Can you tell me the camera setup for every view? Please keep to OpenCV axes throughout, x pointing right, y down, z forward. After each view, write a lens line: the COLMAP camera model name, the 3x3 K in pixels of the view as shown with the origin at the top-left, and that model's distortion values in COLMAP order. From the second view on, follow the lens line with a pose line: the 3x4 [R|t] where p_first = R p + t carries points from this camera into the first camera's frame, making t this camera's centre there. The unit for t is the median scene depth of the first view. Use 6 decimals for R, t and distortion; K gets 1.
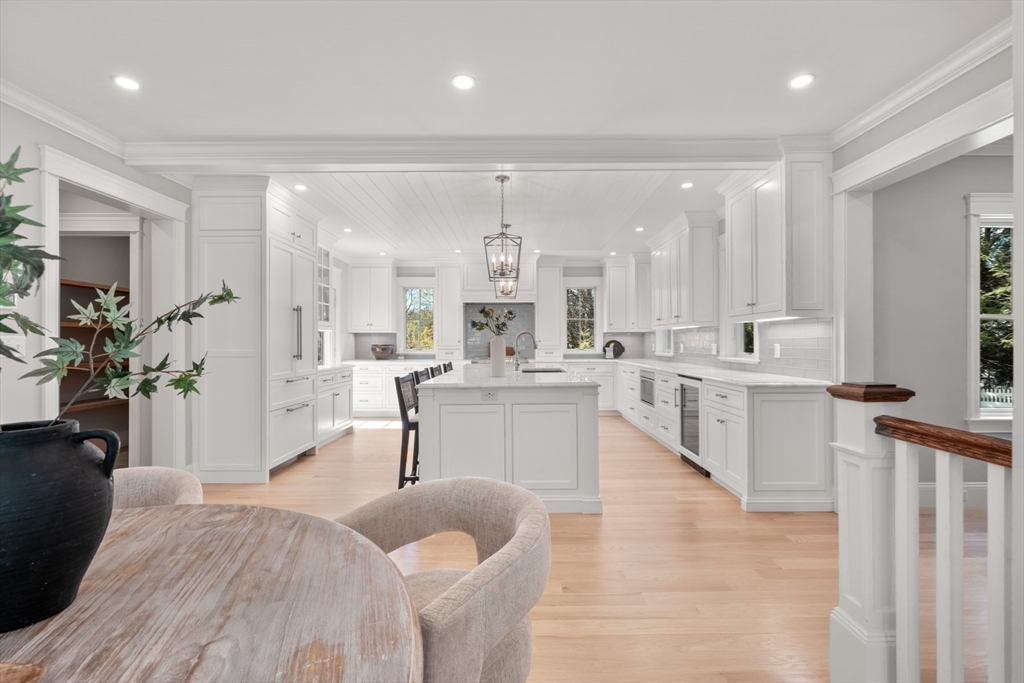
lens RADIAL K [[441.4, 0, 514.2], [0, 441.4, 342.1], [0, 0, 1]] dist [-0.001511, -0.000367]
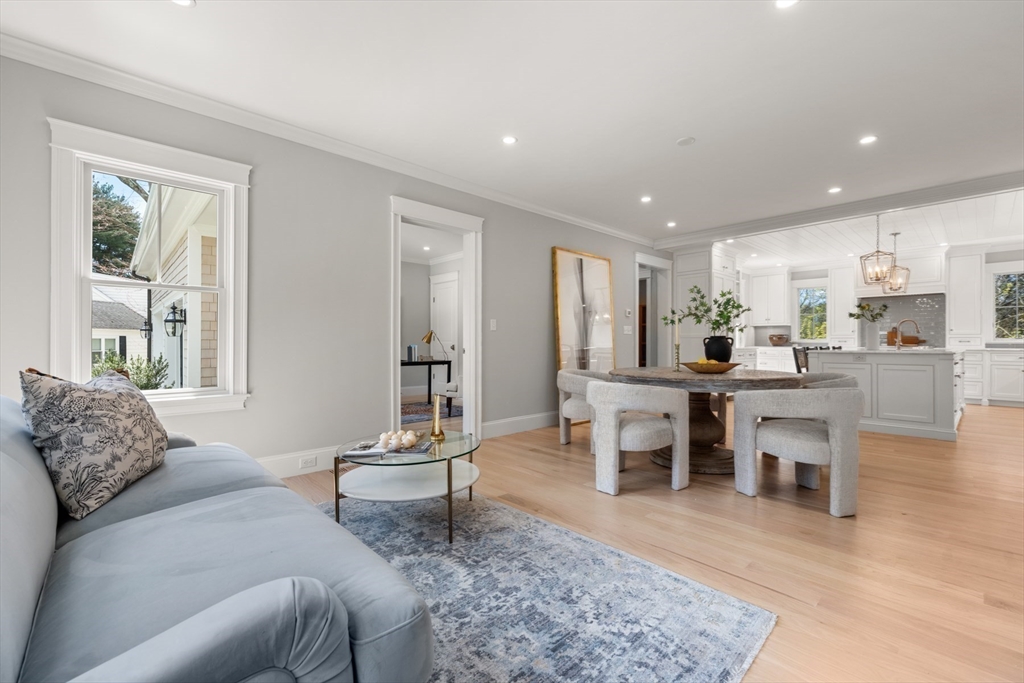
lens RADIAL K [[430.5, 0, 515.3], [0, 430.5, 340.5], [0, 0, 1]] dist [0.001093, 0.000076]
pose [[0.679334, 0.002133, -0.733826, 0.170671], [-0.002257, 0.999997, 0.000817, 0.039330], [0.733826, 0.001101, 0.679337, -0.699436]]
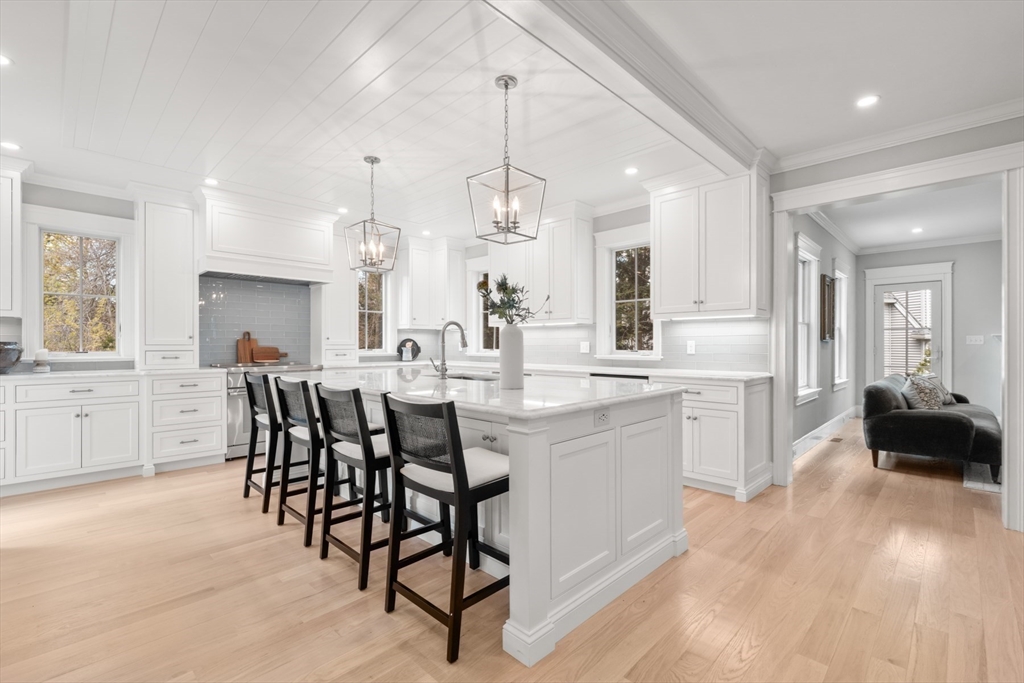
lens RADIAL K [[458.2, 0, 518.0], [0, 458.2, 344.5], [0, 0, 1]] dist [-0.000137, 0.000302]
pose [[0.699410, 0.002555, 0.714716, -0.418742], [-0.002472, 0.999996, -0.001156, 0.012859], [-0.714716, -0.000958, 0.699414, 0.435303]]
